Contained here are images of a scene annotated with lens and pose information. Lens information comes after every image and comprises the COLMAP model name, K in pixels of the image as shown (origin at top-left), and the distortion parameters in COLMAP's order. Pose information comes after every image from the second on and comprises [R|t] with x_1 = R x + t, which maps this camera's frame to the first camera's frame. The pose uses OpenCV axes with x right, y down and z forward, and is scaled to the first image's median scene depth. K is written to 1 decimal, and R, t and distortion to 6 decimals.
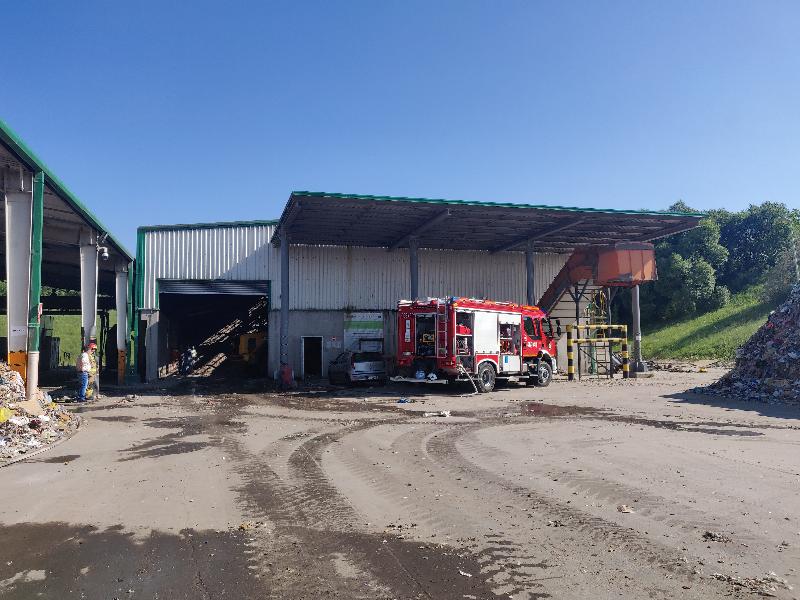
lens RADIAL K [[618.8, 0, 397.2], [0, 618.8, 299.7], [0, 0, 1]] dist [0.004250, 0.046837]
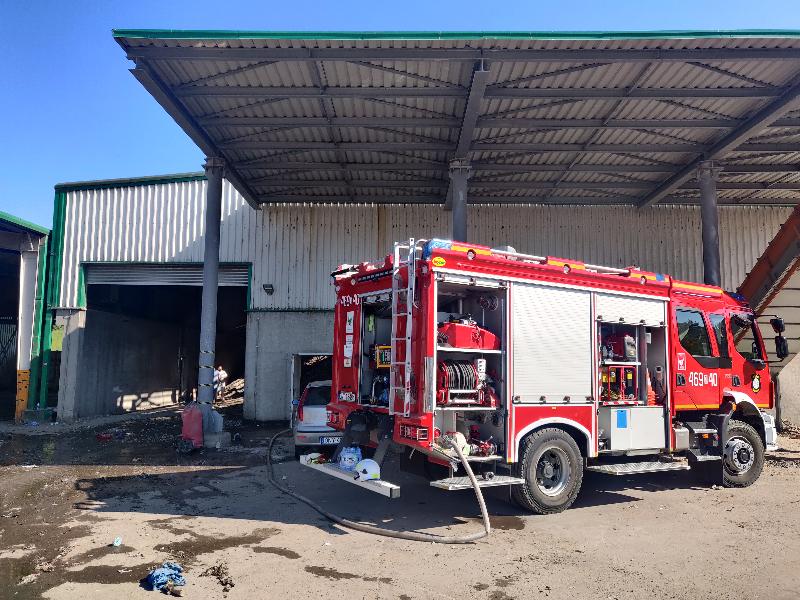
lens RADIAL K [[618.8, 0, 403.6], [0, 618.8, 302.8], [0, 0, 1]] dist [0.004250, 0.046837]
pose [[0.958507, -0.009866, -0.284897, 0.157017], [0.001368, 0.999549, -0.030012, 0.037532], [0.285064, 0.028377, 0.958088, 0.597754]]
